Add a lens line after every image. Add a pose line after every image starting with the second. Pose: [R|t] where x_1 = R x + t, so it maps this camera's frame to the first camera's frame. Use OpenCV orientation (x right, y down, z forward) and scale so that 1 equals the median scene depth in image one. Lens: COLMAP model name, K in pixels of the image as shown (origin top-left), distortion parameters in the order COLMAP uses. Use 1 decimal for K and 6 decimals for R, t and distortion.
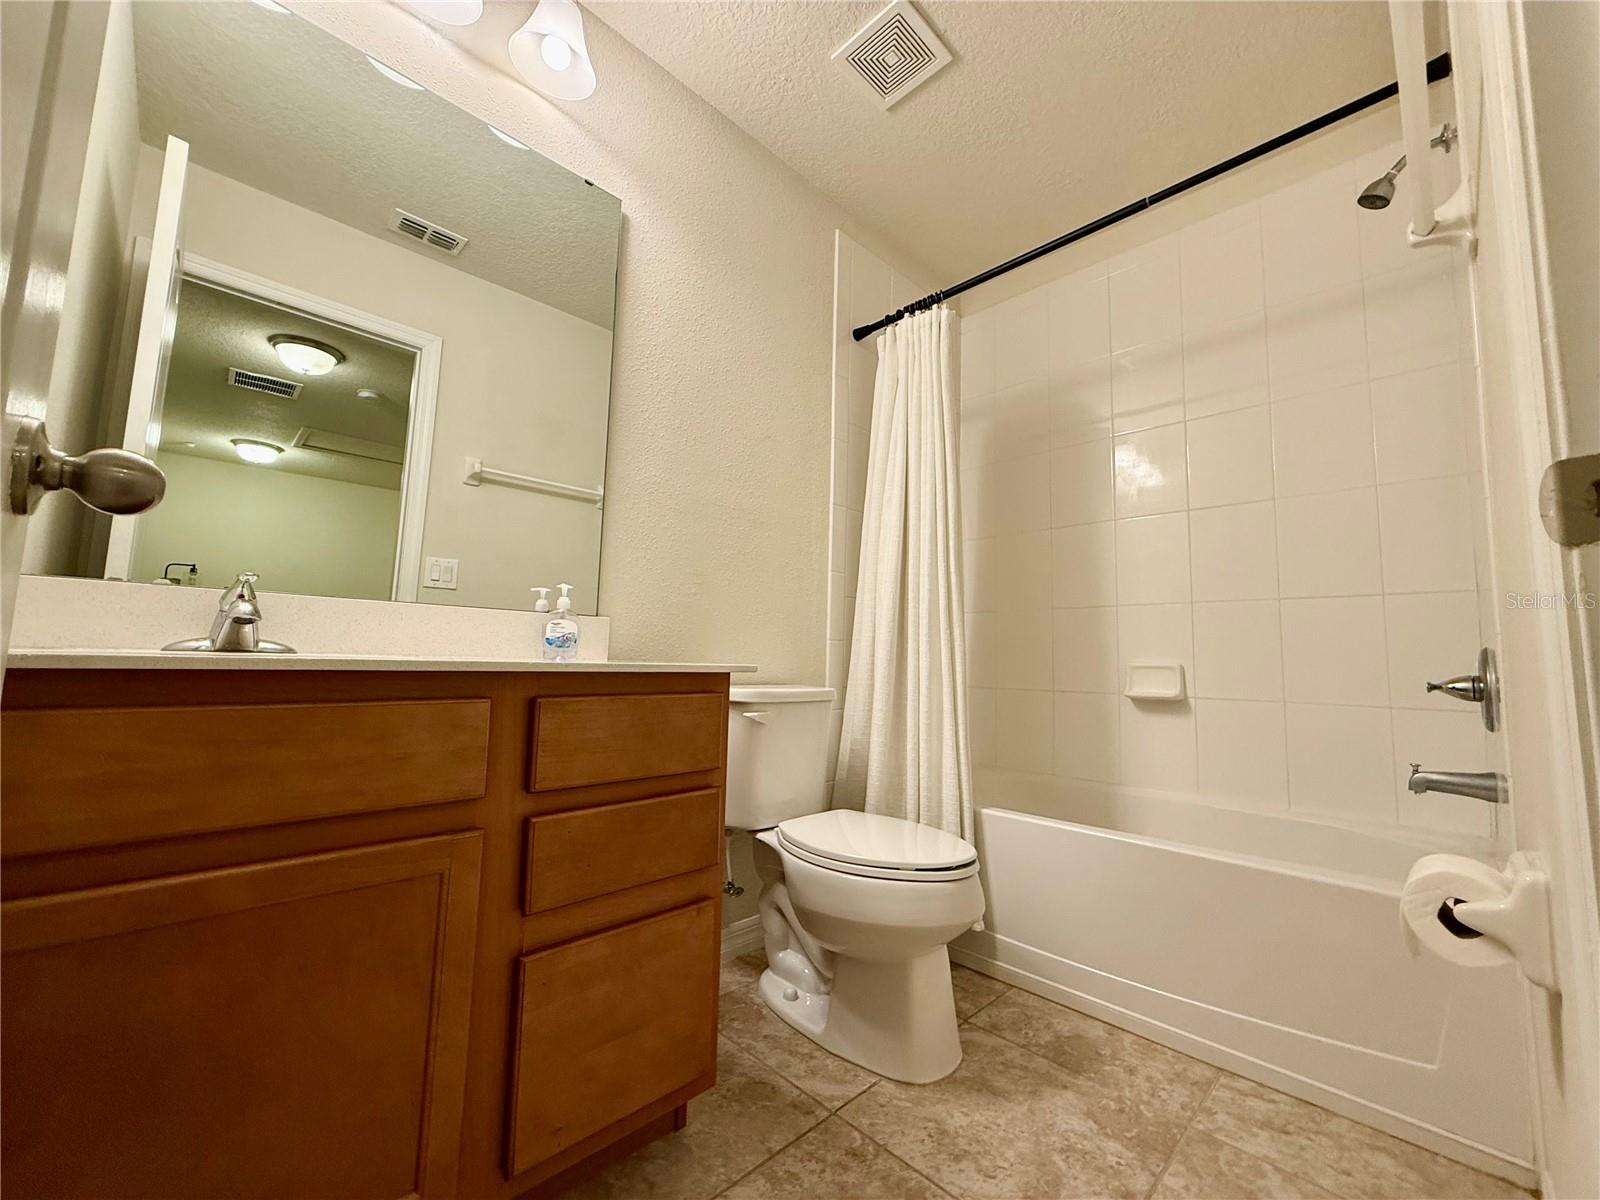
lens RADIAL K [[638.6, 0, 795.5], [0, 638.6, 597.6], [0, 0, 1]] dist [0.000387, 0.000364]
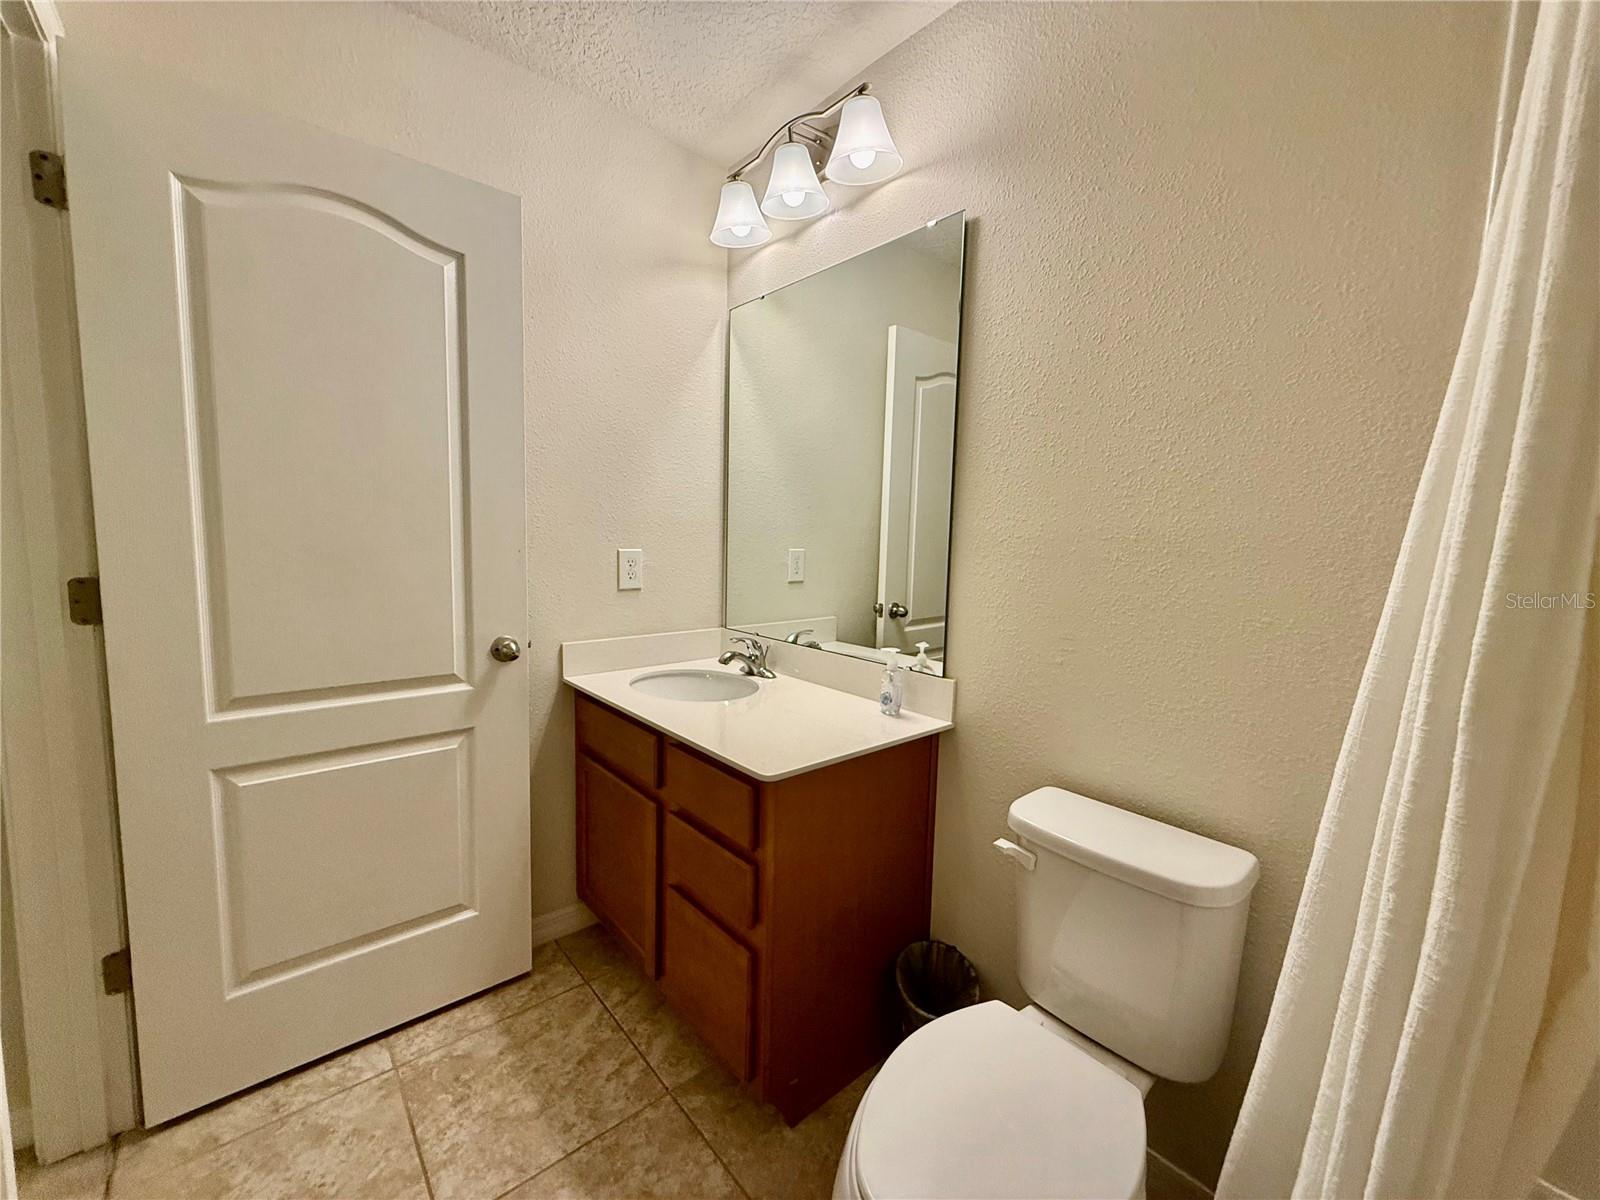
lens RADIAL K [[638.6, 0, 795.5], [0, 638.6, 597.6], [0, 0, 1]] dist [0.000387, 0.000364]
pose [[-0.059585, 0.075063, -0.995397, 0.678807], [0.072965, 0.994829, 0.070652, -0.179567], [0.995553, -0.068419, -0.064754, 0.824279]]
